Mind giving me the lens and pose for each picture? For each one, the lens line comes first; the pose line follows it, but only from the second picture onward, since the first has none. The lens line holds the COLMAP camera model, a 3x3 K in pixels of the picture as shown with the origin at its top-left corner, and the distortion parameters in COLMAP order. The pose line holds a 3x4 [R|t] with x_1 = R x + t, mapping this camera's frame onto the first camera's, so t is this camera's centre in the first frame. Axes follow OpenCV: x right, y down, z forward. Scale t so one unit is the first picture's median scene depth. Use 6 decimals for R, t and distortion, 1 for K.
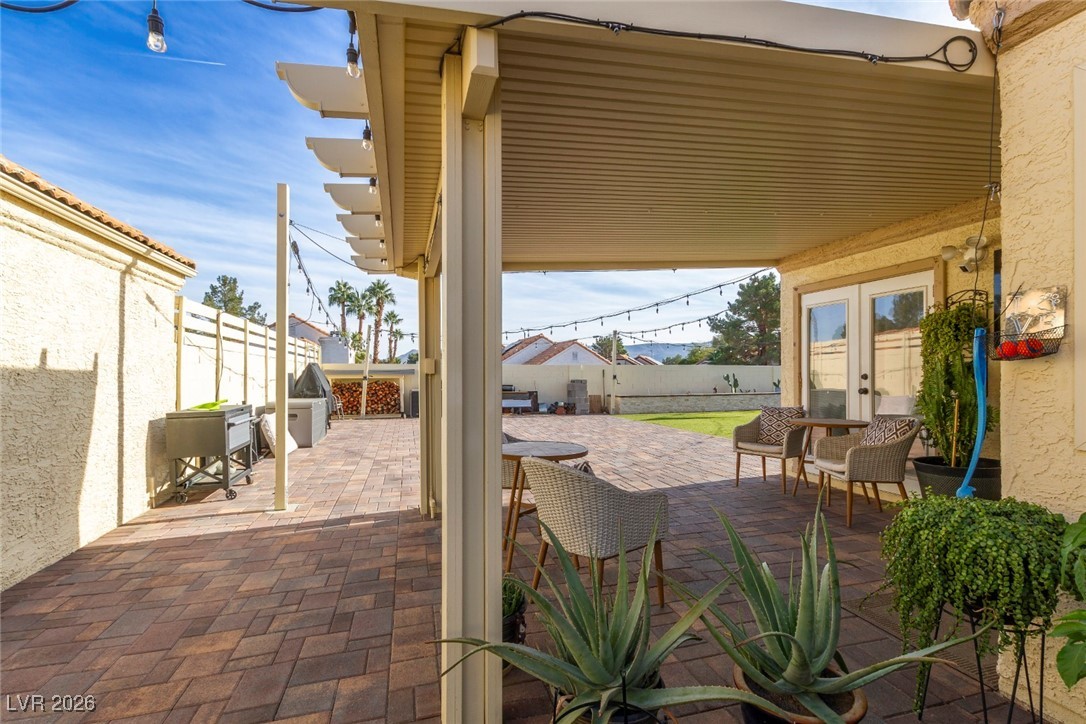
lens RADIAL K [[494.9, 0, 538.7], [0, 494.9, 368.4], [0, 0, 1]] dist [0.008824, -0.005156]
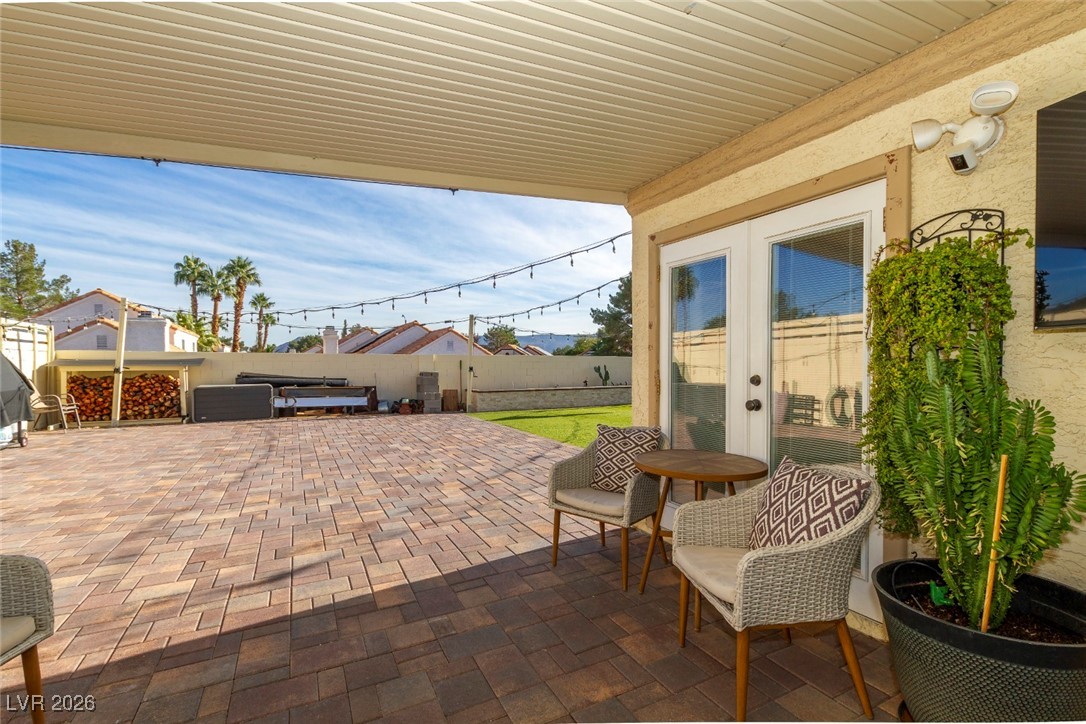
lens RADIAL K [[494.9, 0, 531.5], [0, 494.9, 358.6], [0, 0, 1]] dist [0.008824, -0.005156]
pose [[0.978920, 0.006276, 0.204145, 0.080047], [-0.006581, 0.999978, 0.000813, -0.002011], [-0.204136, -0.002140, 0.978940, 0.138261]]
